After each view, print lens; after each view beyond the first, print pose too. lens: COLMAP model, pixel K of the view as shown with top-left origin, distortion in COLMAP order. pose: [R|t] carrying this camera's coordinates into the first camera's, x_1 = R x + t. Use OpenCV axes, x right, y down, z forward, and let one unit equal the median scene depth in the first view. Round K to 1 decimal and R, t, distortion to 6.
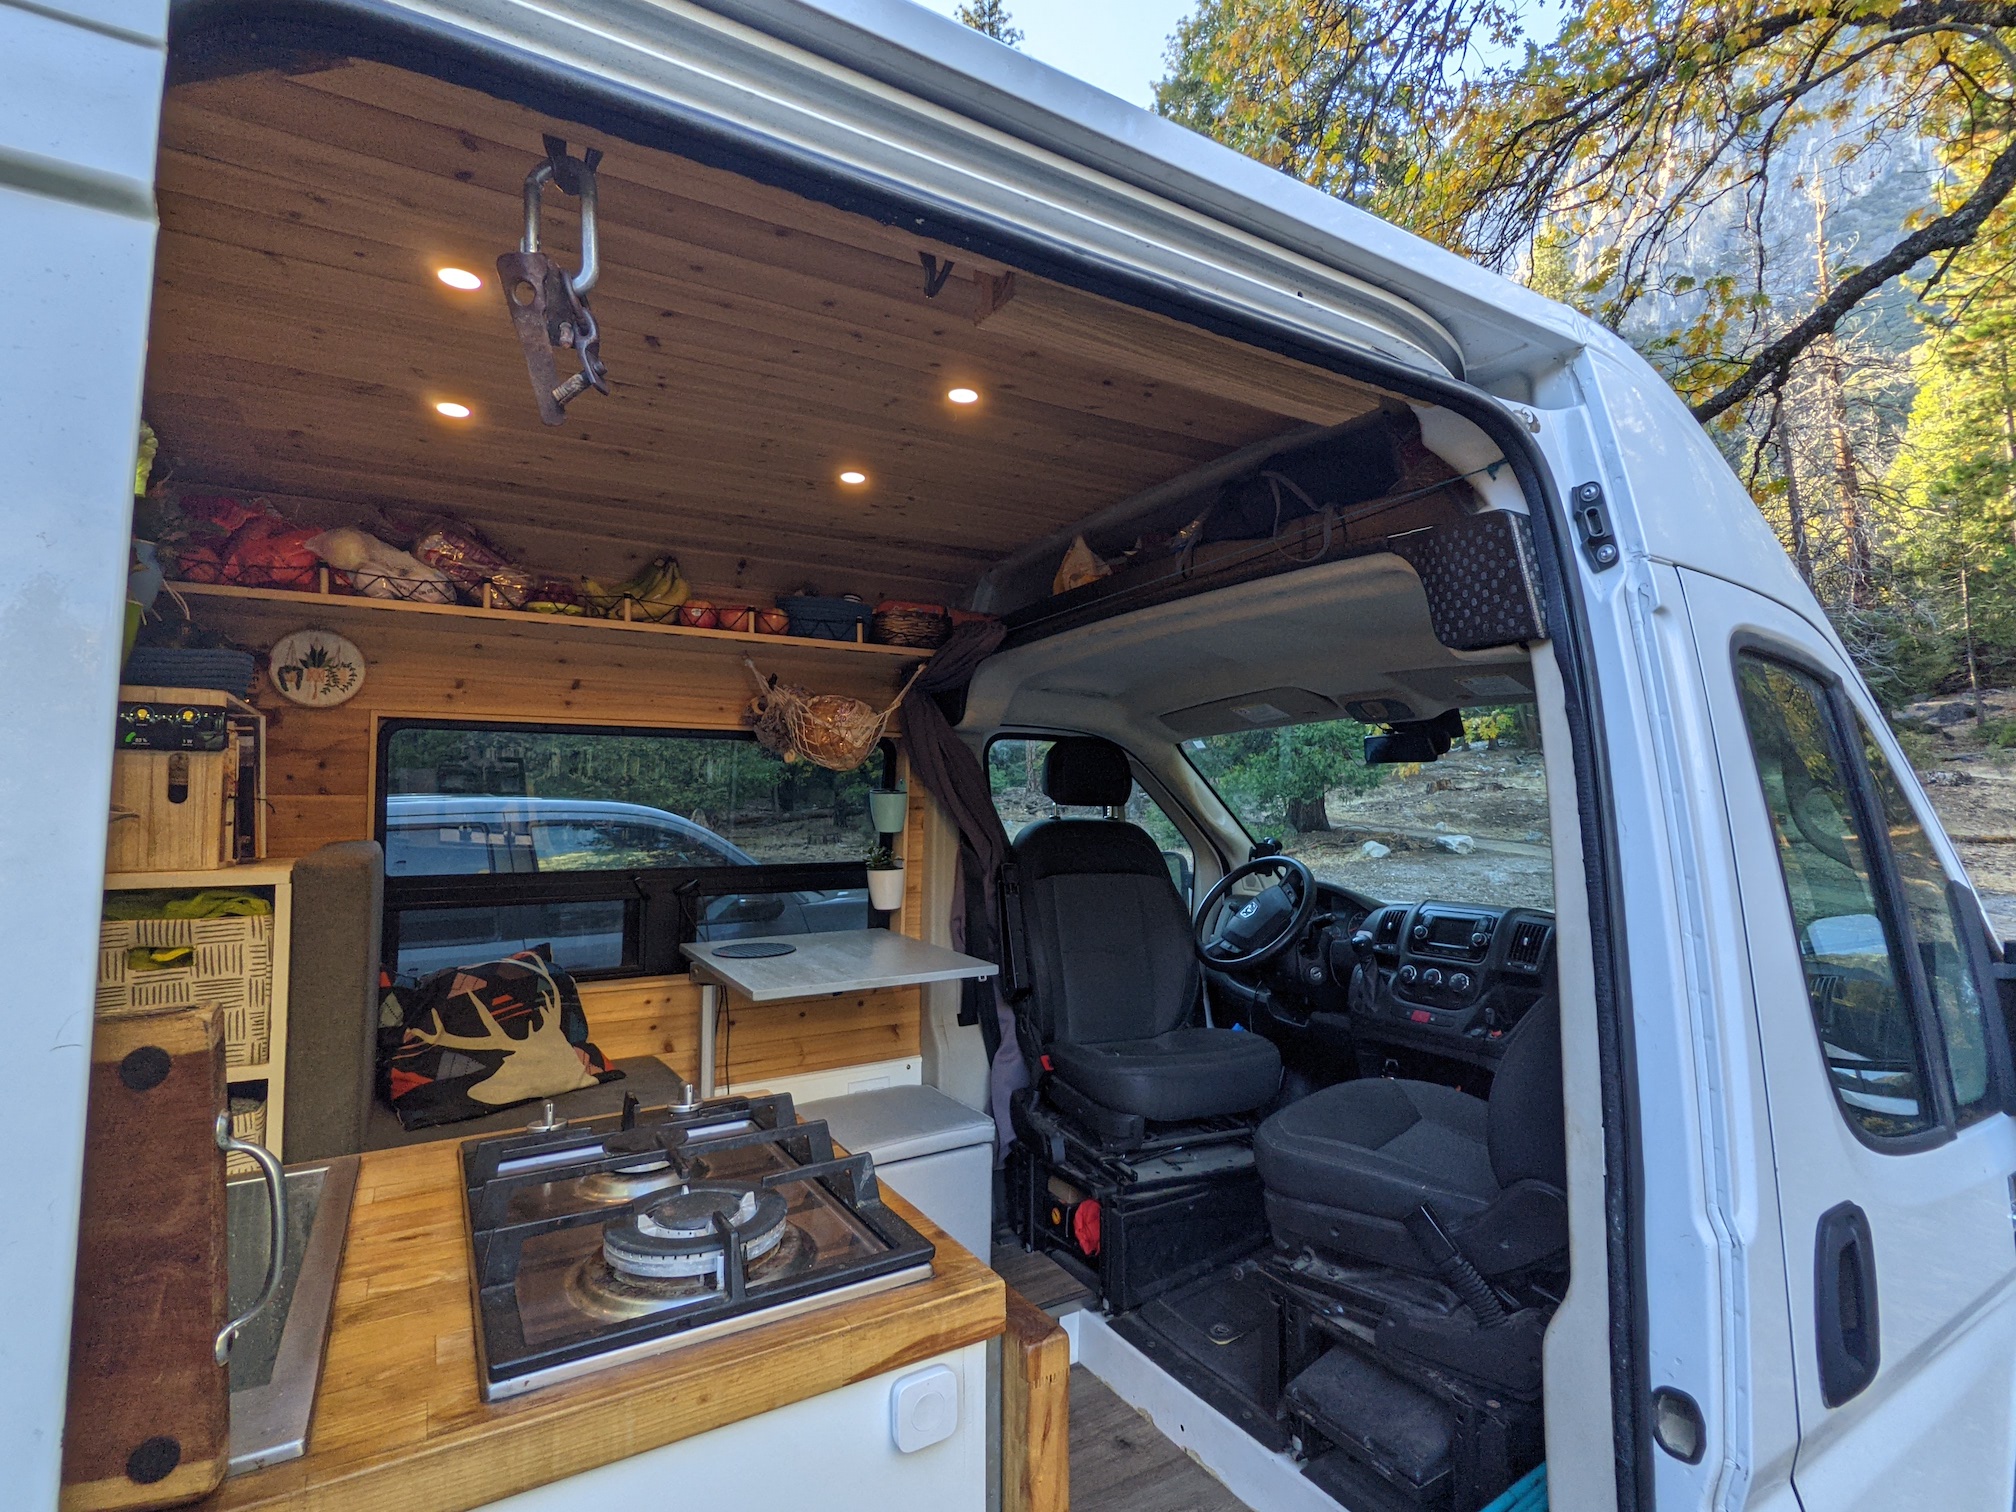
lens RADIAL K [[973.7, 0, 1016.0], [0, 973.7, 750.5], [0, 0, 1]] dist [-0.002433, 0.002274]
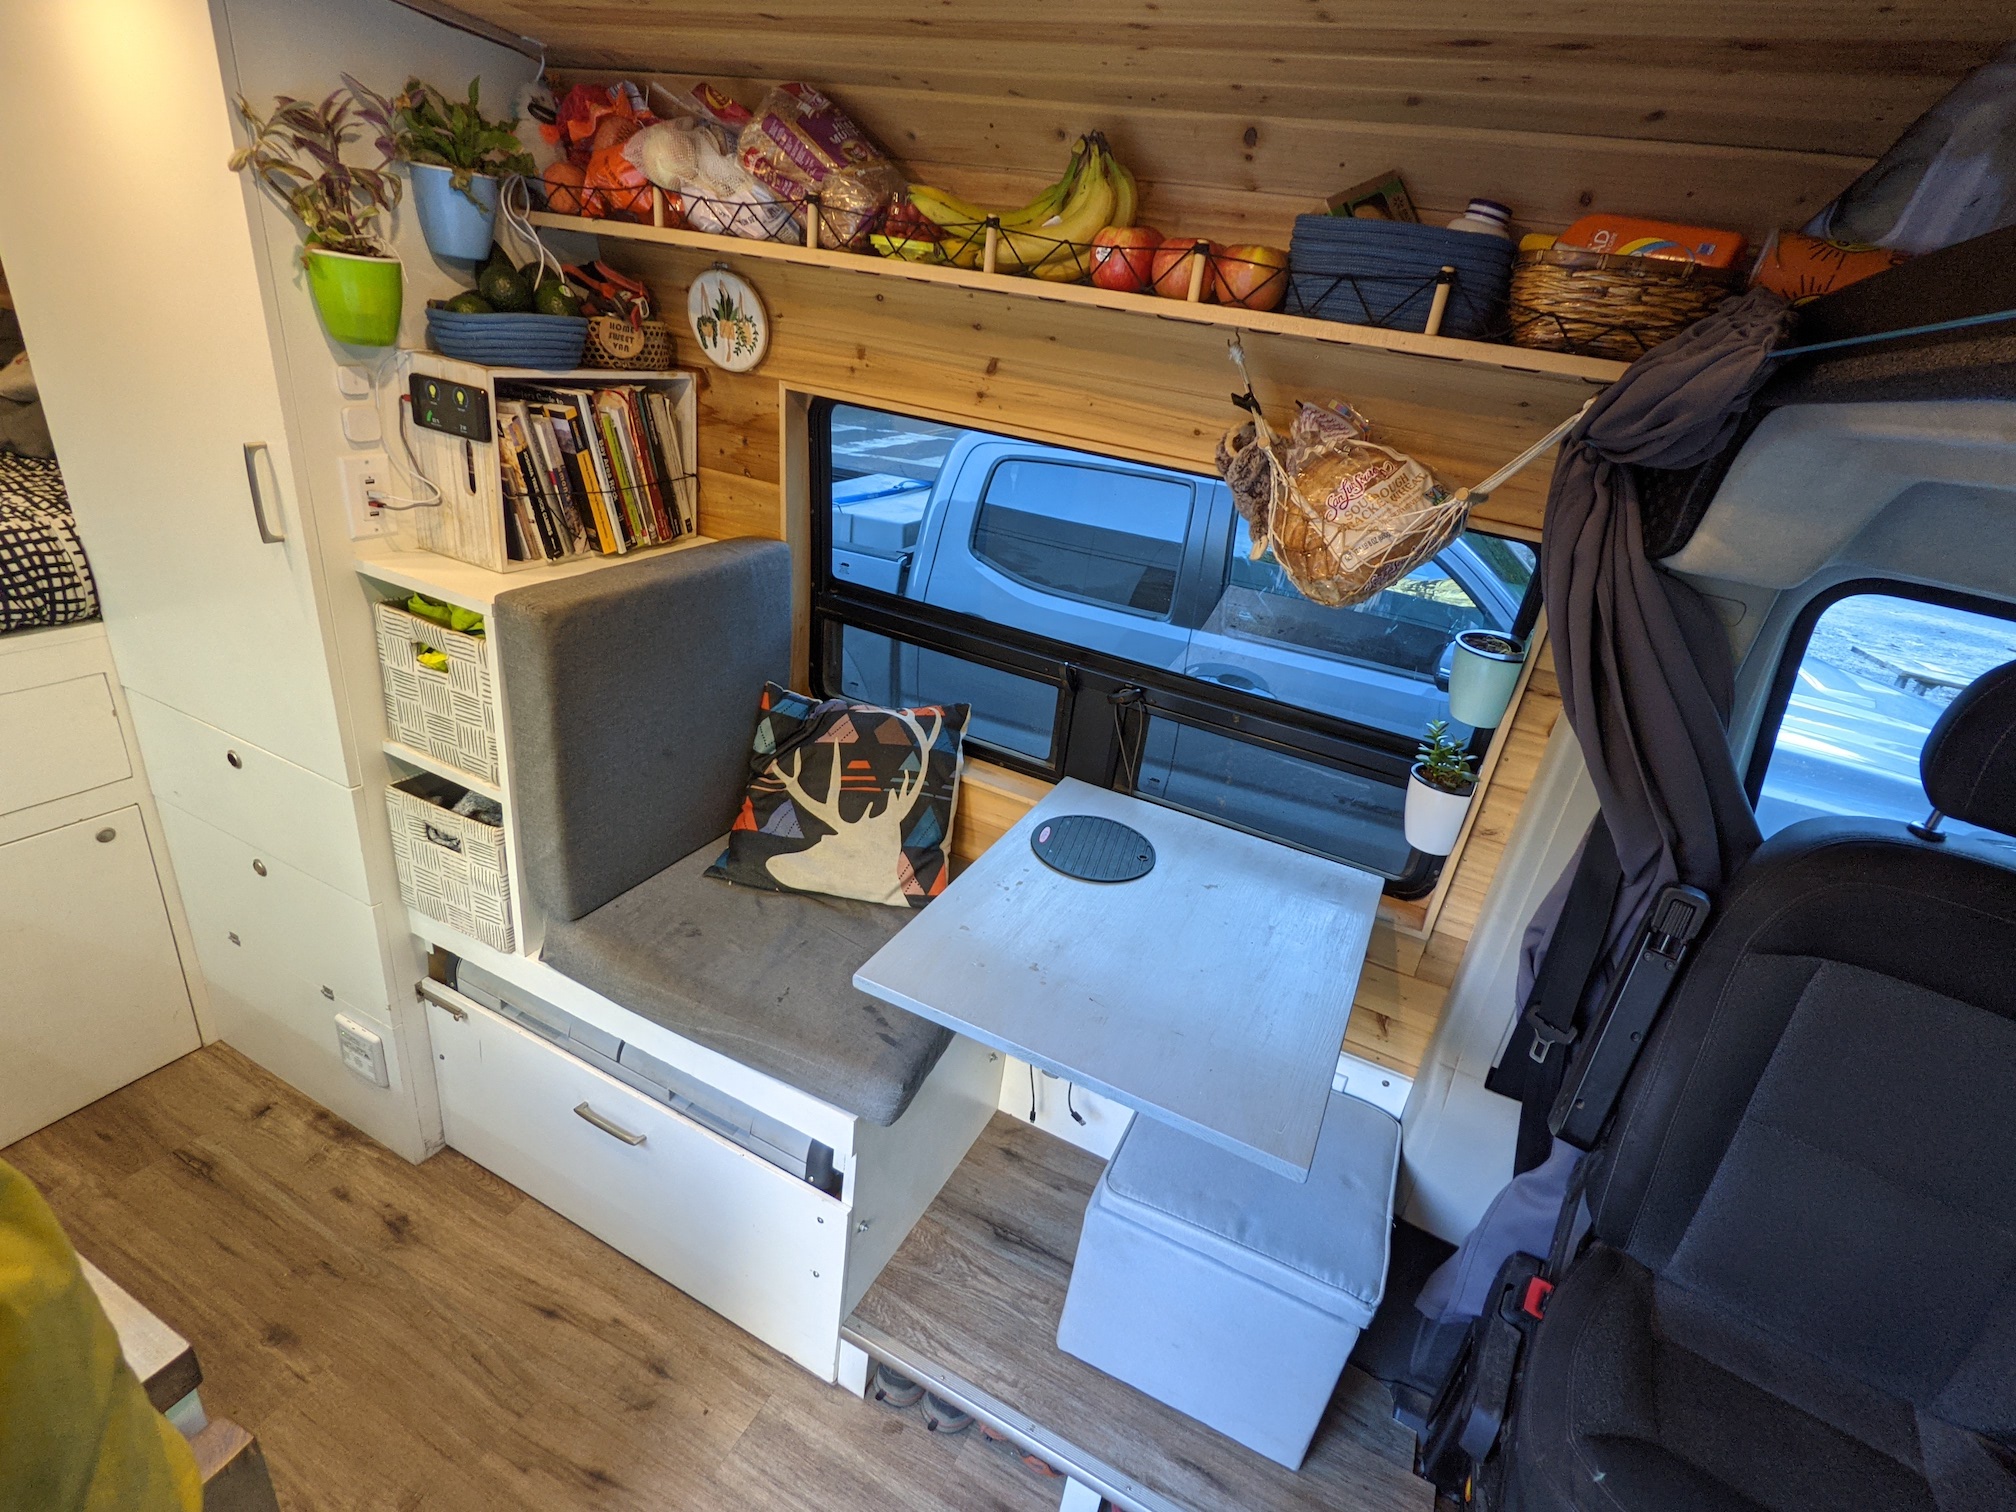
lens RADIAL K [[973.7, 0, 1020.4], [0, 973.7, 750.2], [0, 0, 1]] dist [-0.002433, 0.002274]
pose [[0.549538, 0.414893, -0.725170, 0.154211], [-0.088649, 0.892036, 0.443185, -0.141893], [0.830752, -0.179262, 0.526988, 0.683080]]
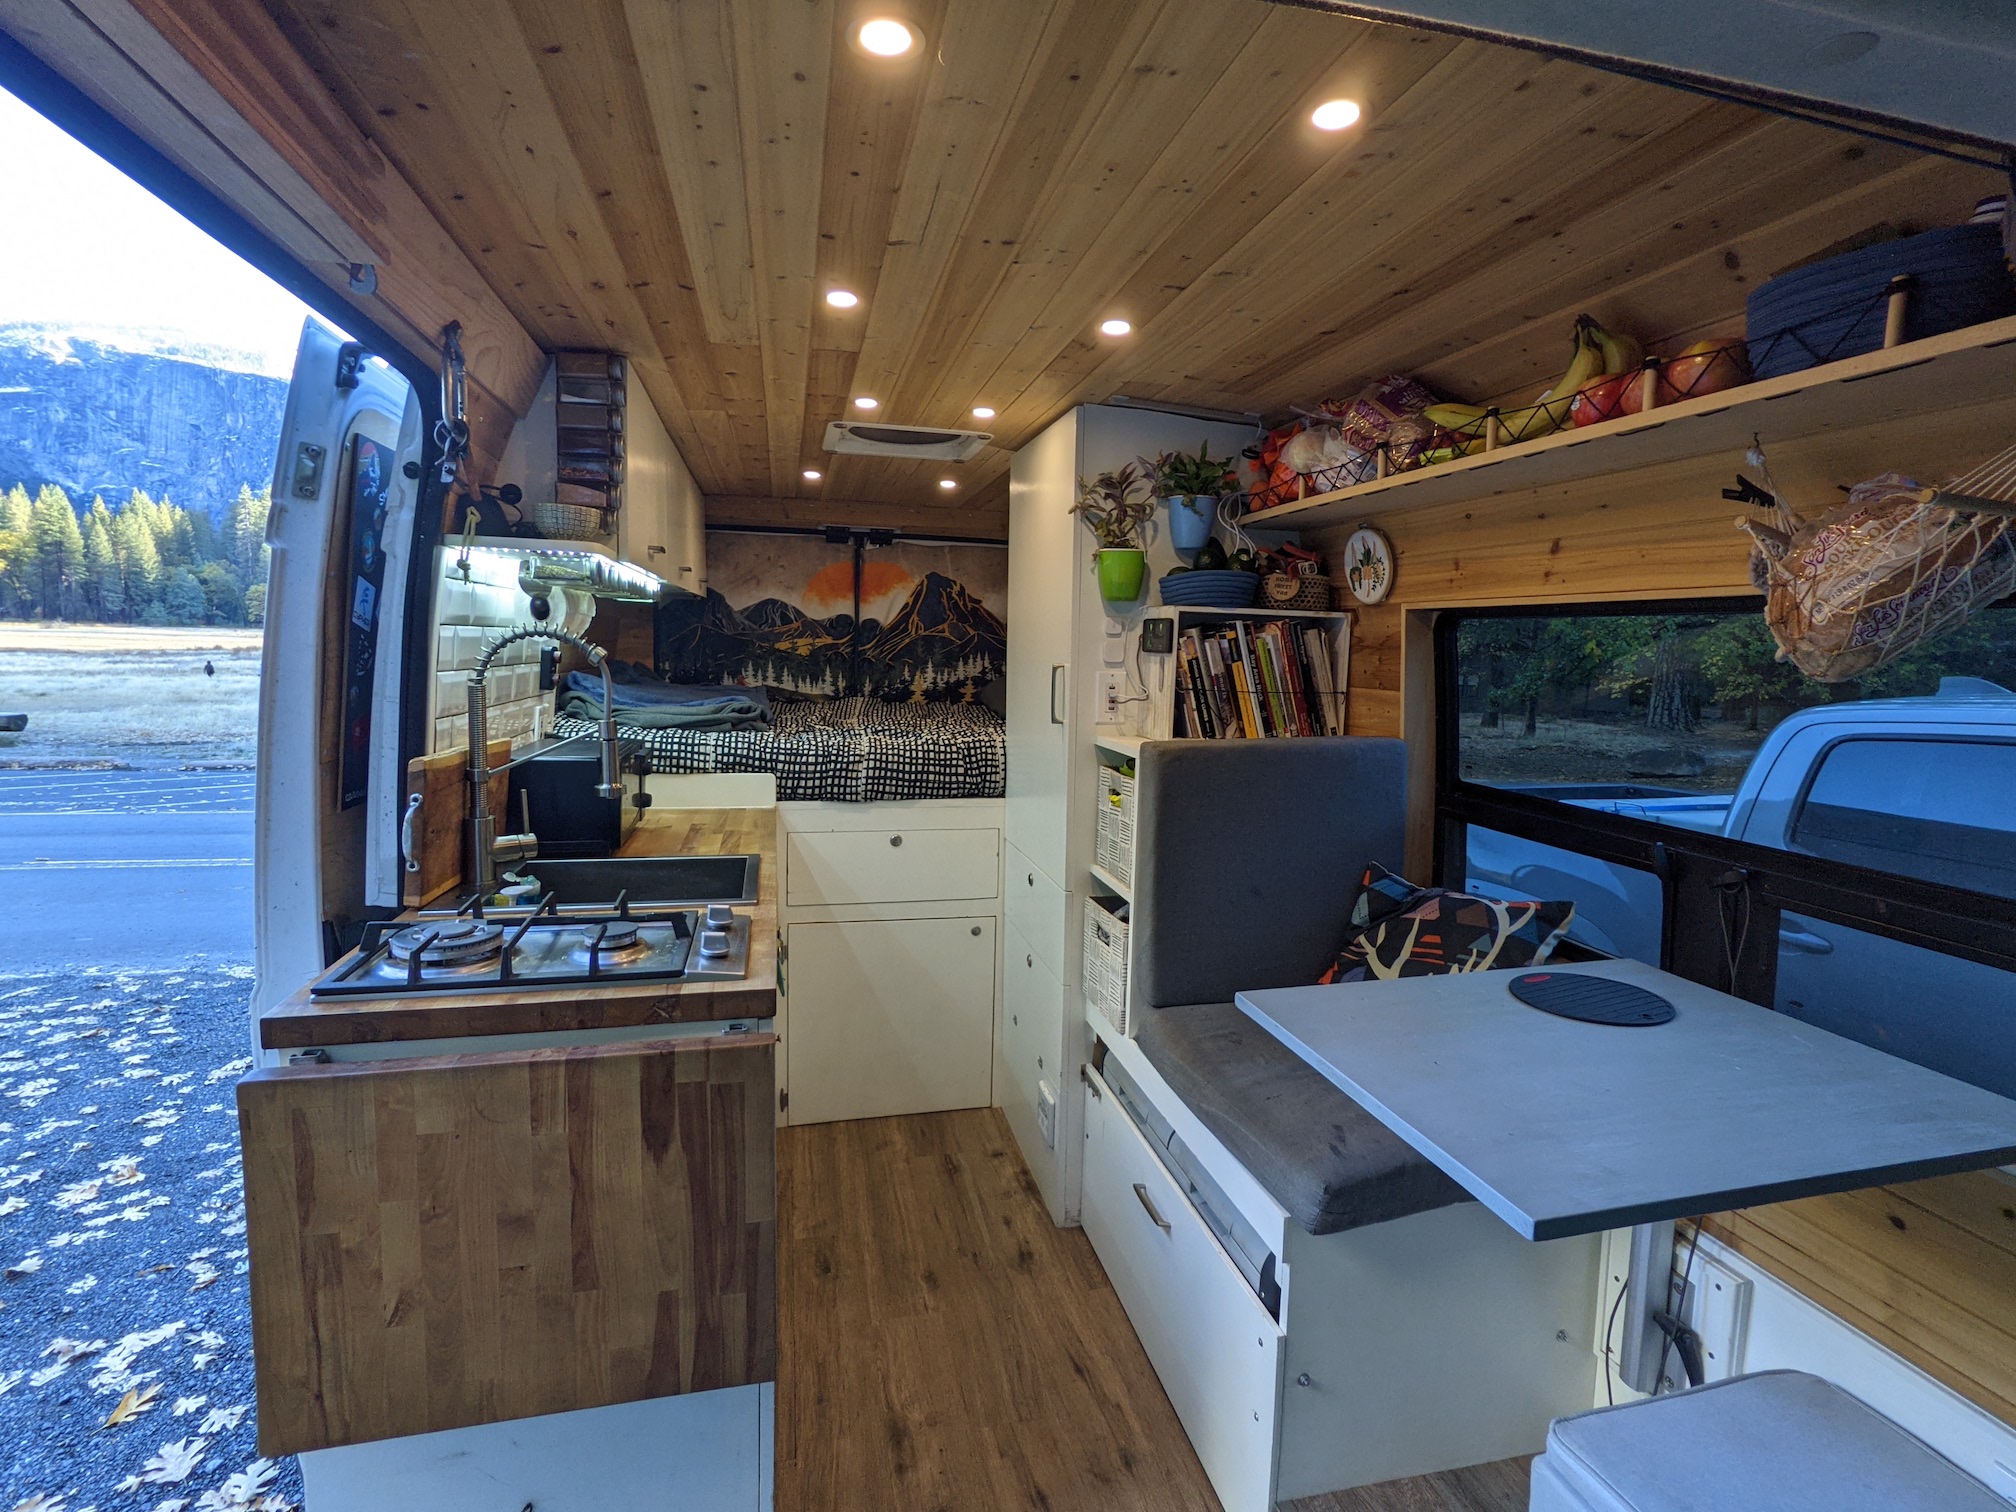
lens RADIAL K [[973.7, 0, 1018.3], [0, 973.7, 754.5], [0, 0, 1]] dist [-0.002433, 0.002274]
pose [[-0.296506, 0.103100, -0.949450, 0.375336], [0.029299, 0.994670, 0.098860, 0.000688], [0.954582, 0.001495, -0.297946, 0.919560]]
